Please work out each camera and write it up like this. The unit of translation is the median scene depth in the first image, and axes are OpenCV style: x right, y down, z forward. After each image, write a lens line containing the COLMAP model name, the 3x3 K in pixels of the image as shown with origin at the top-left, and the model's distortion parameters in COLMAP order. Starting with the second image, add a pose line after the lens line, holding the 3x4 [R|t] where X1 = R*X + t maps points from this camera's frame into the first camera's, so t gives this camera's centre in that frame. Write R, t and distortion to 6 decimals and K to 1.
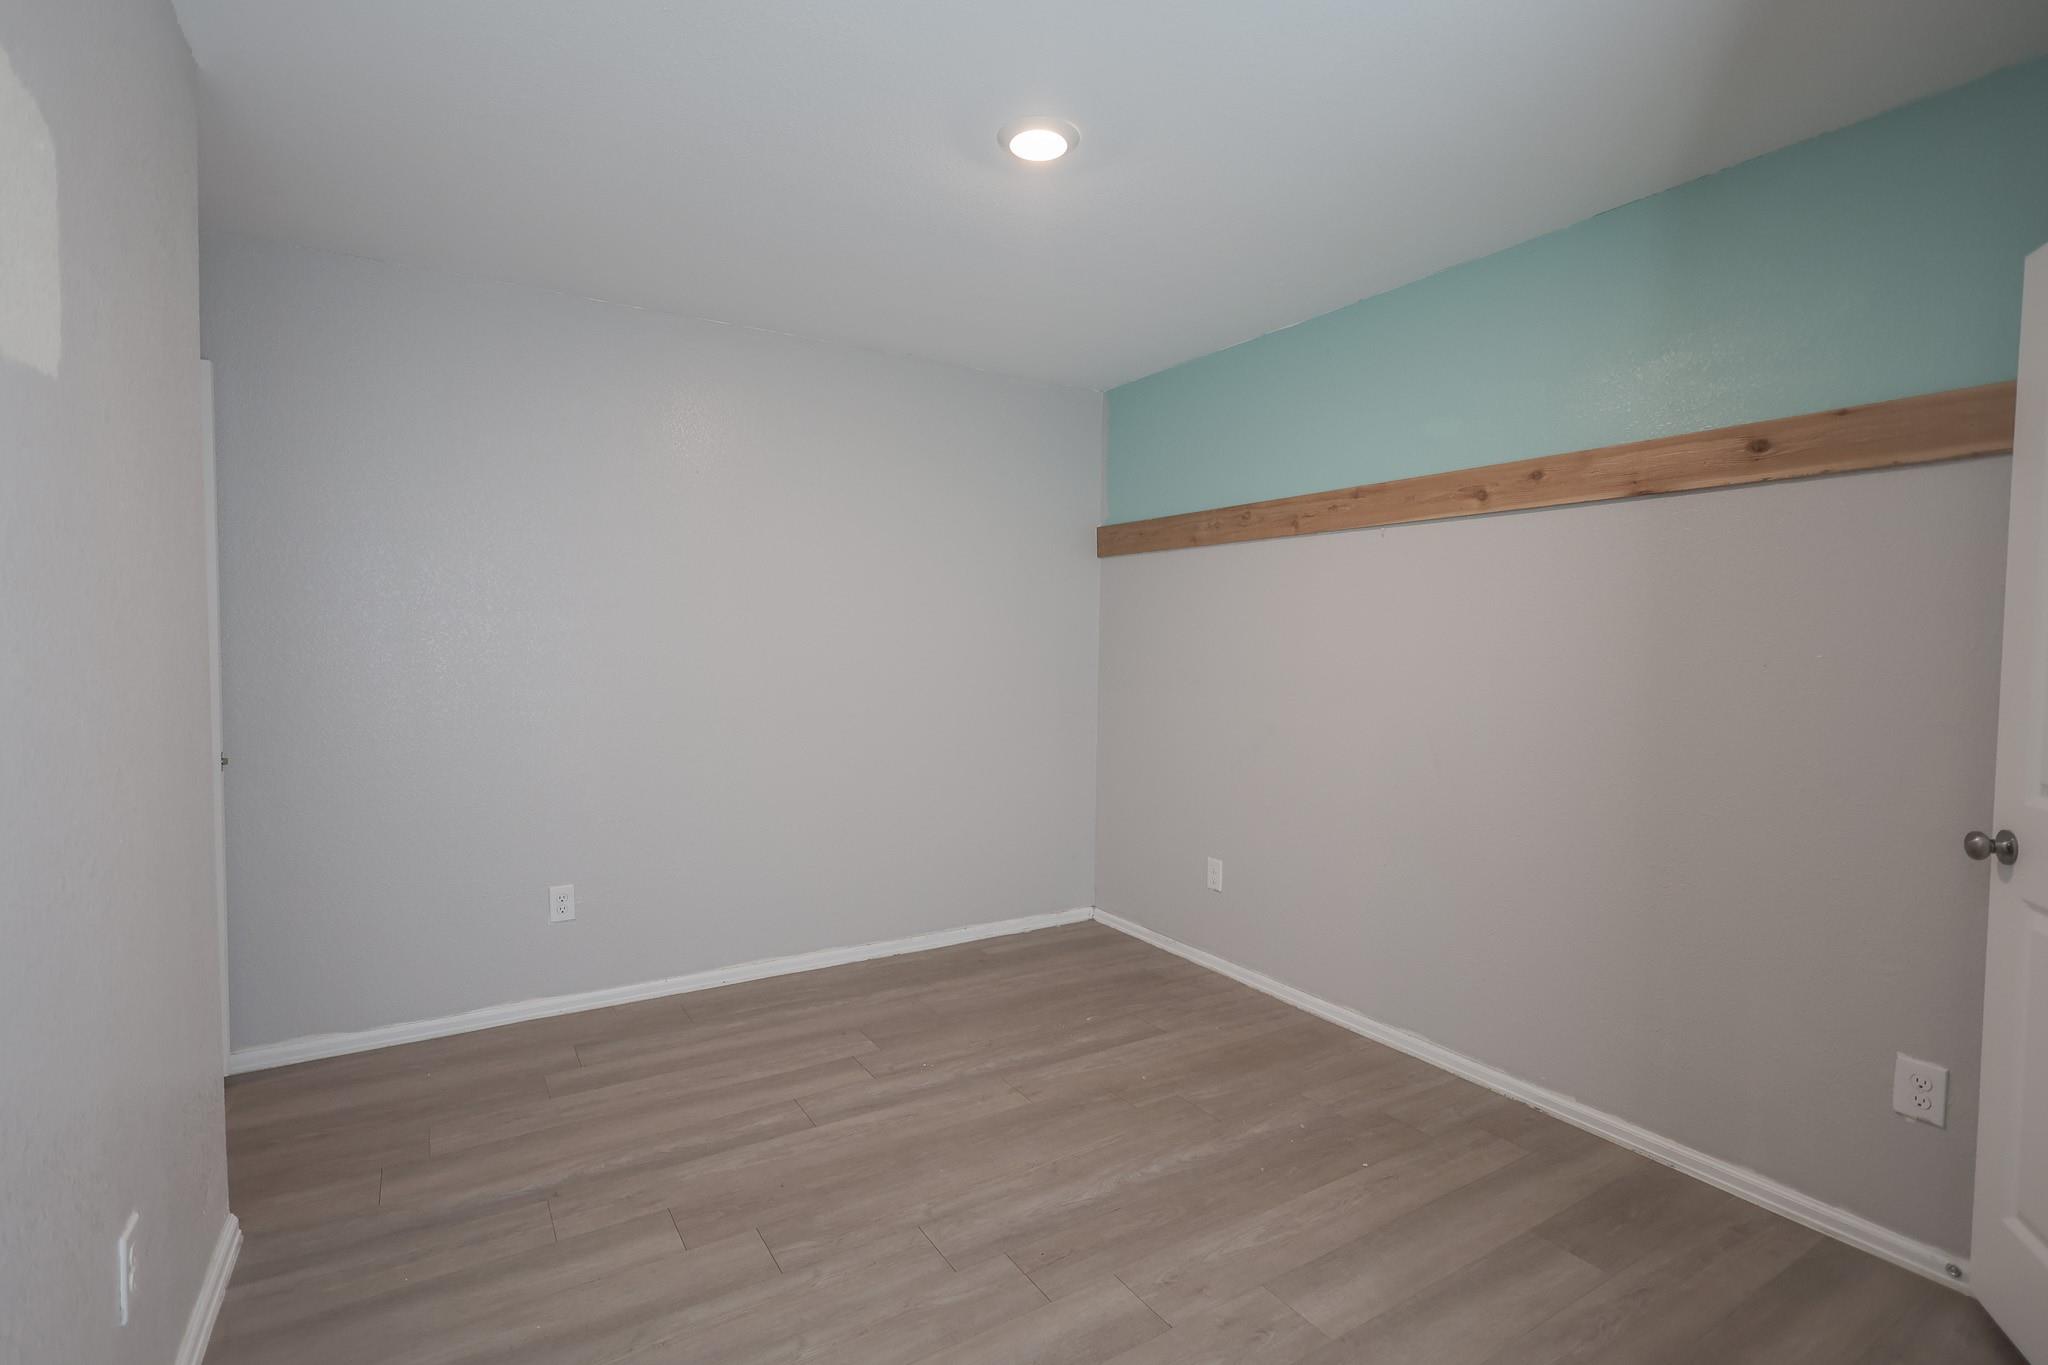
lens RADIAL K [[948.4, 0, 1032.6], [0, 948.4, 688.6], [0, 0, 1]] dist [0.001235, 0.000298]
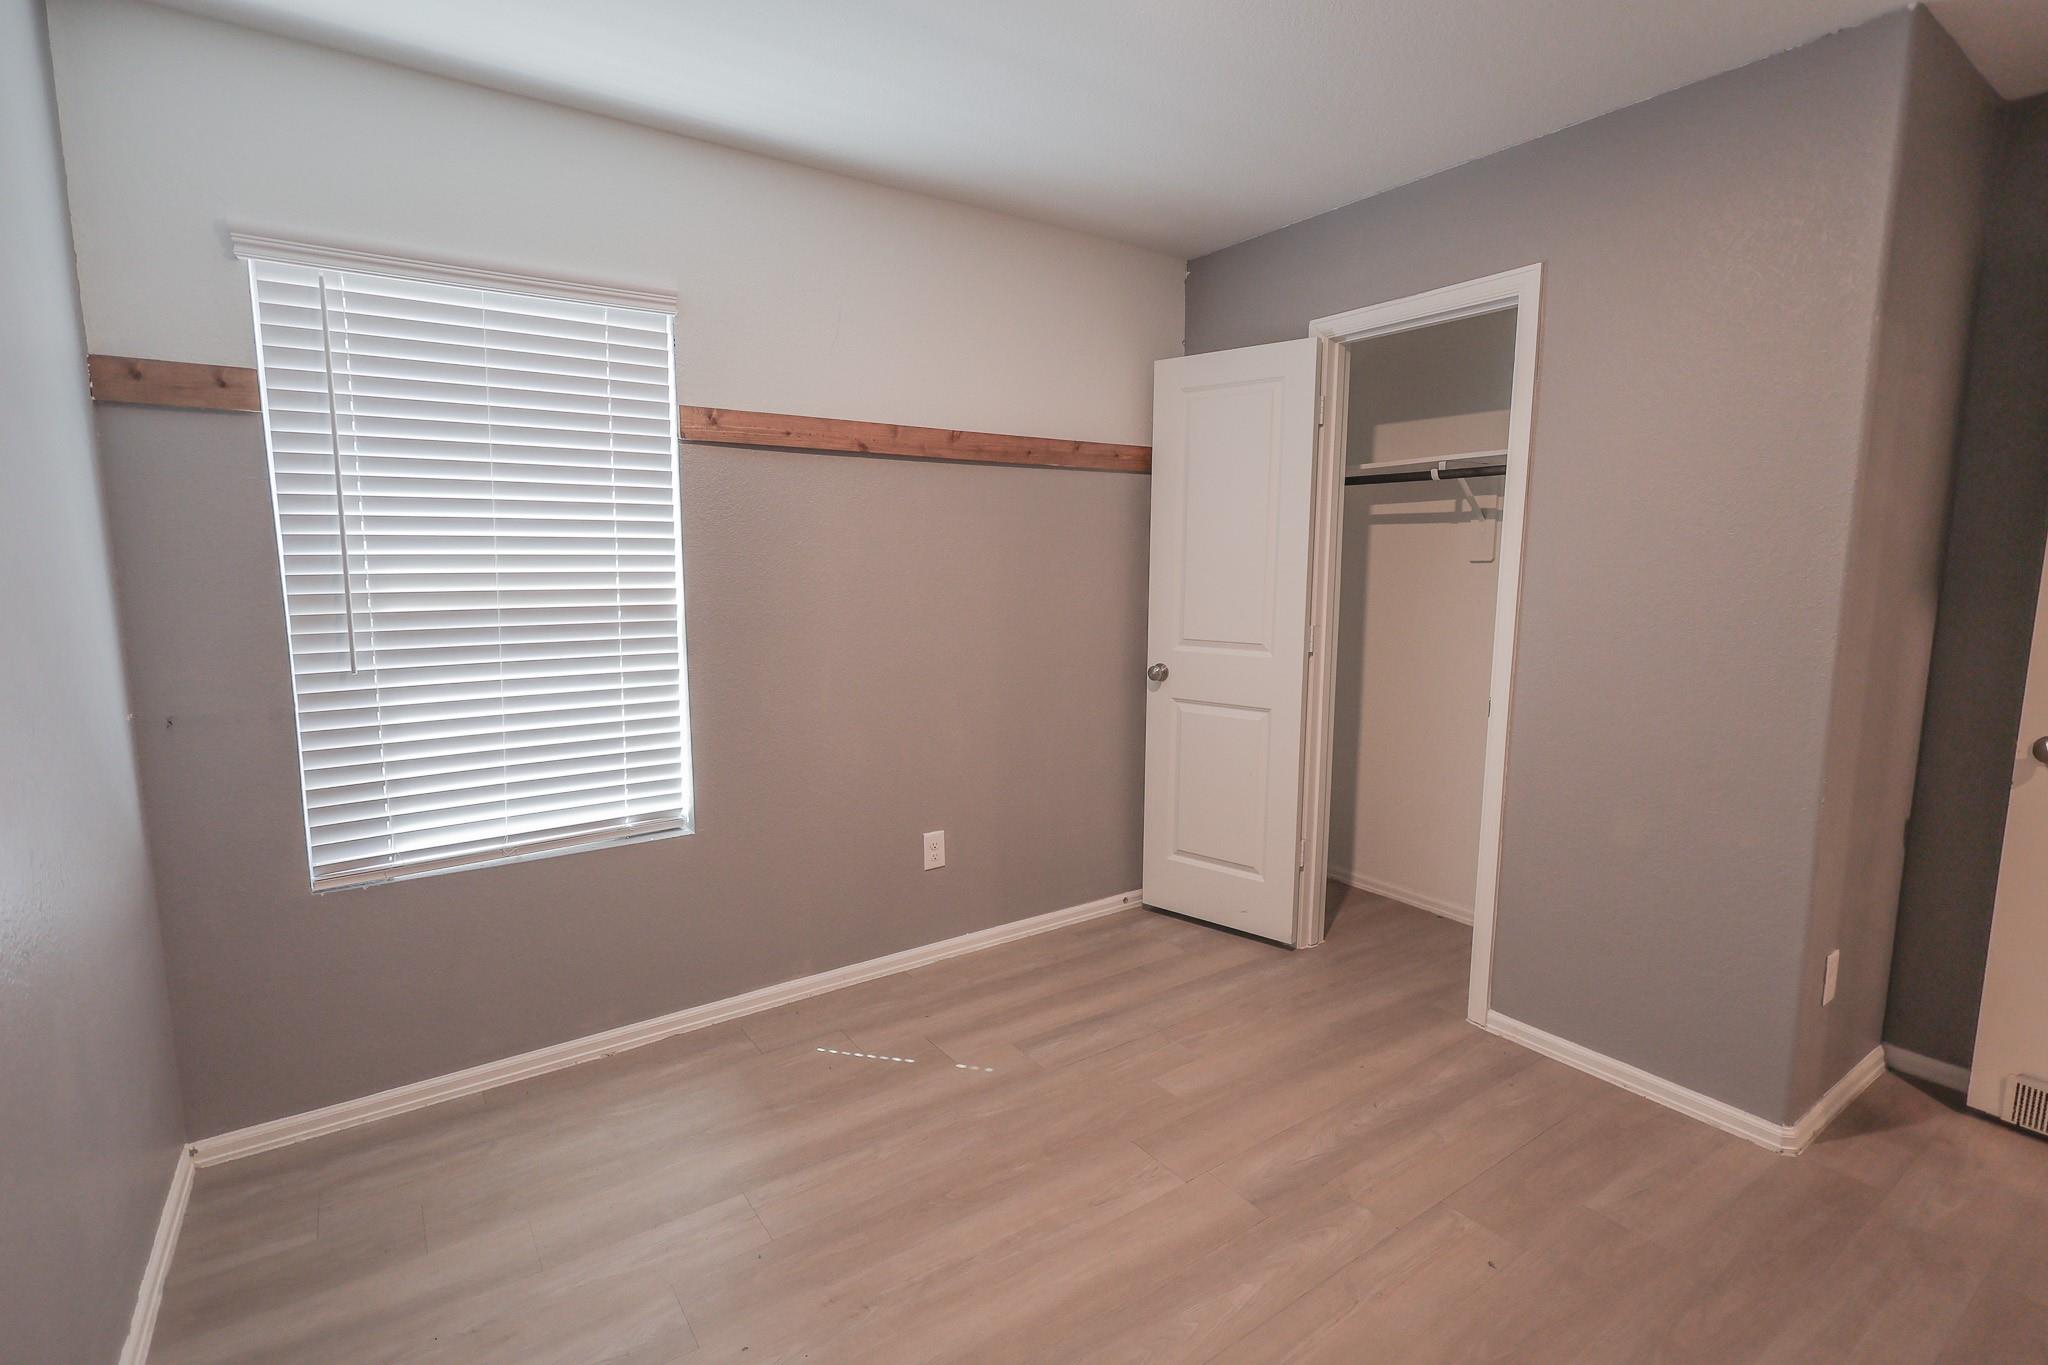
lens RADIAL K [[948.4, 0, 1027.7], [0, 948.4, 674.7], [0, 0, 1]] dist [0.001235, 0.000298]
pose [[0.191184, -0.143692, 0.970979, -0.641398], [0.038571, 0.989562, 0.138847, -0.076956], [-0.980796, 0.010907, 0.194731, 0.635770]]
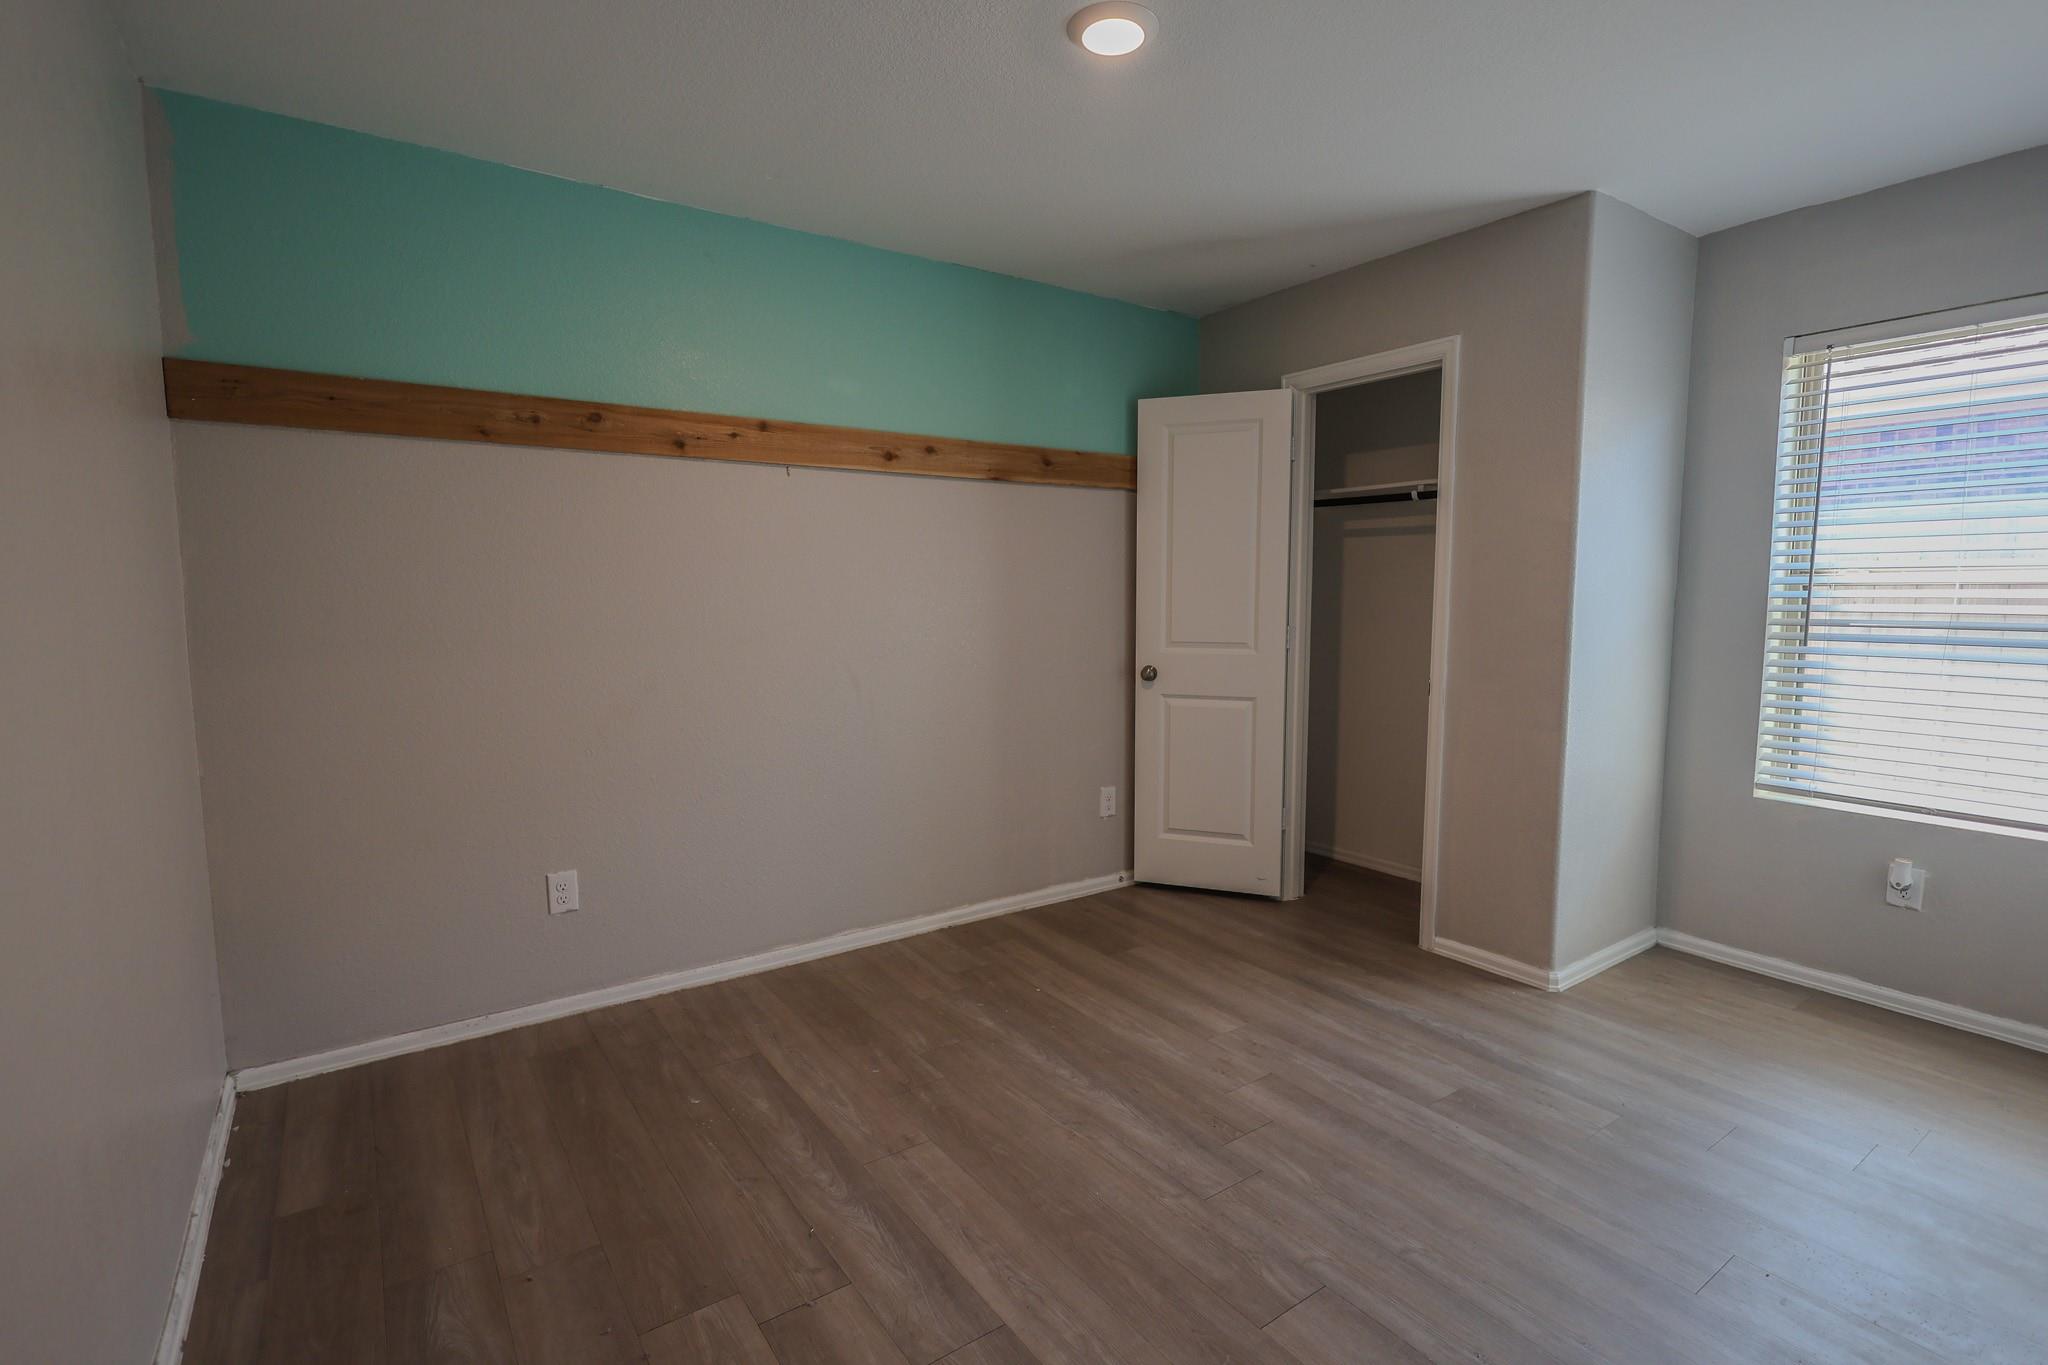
lens RADIAL K [[948.4, 0, 1025.2], [0, 948.4, 680.8], [0, 0, 1]] dist [0.001235, 0.000298]
pose [[-0.034475, -0.108312, 0.993519, -0.822848], [0.051284, 0.992608, 0.109993, -0.050896], [-0.998089, 0.054744, -0.028665, 0.968384]]
